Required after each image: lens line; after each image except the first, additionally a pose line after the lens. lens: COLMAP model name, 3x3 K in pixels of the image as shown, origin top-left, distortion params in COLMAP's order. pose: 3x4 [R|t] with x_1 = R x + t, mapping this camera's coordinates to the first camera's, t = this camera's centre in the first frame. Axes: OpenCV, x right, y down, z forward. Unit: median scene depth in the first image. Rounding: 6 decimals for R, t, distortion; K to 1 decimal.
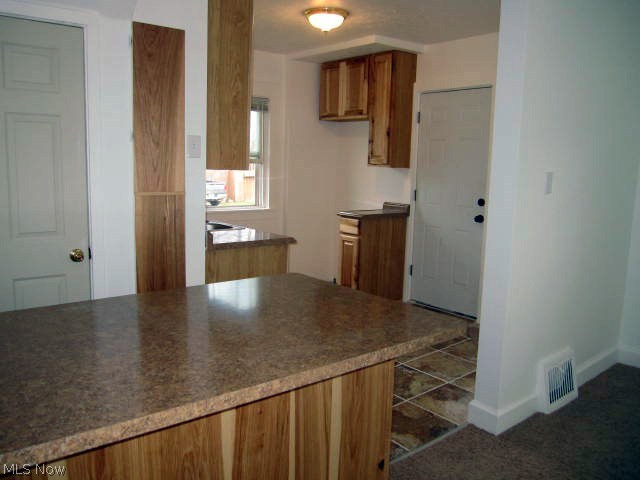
lens RADIAL K [[520.4, 0, 320.0], [0, 520.4, 240.0], [0, 0, 1]] dist [-0.080584, 0.057917]
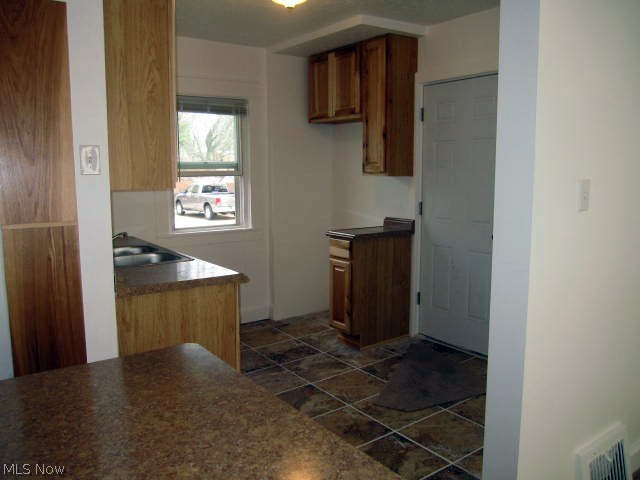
lens RADIAL K [[520.0, 0, 320.4], [0, 520.0, 244.3], [0, 0, 1]] dist [-0.062781, 0.012090]
pose [[0.997715, -0.023402, -0.063386, 0.076765], [0.022930, 0.999704, -0.008177, -0.026719], [0.063559, 0.006705, 0.997956, 0.167118]]
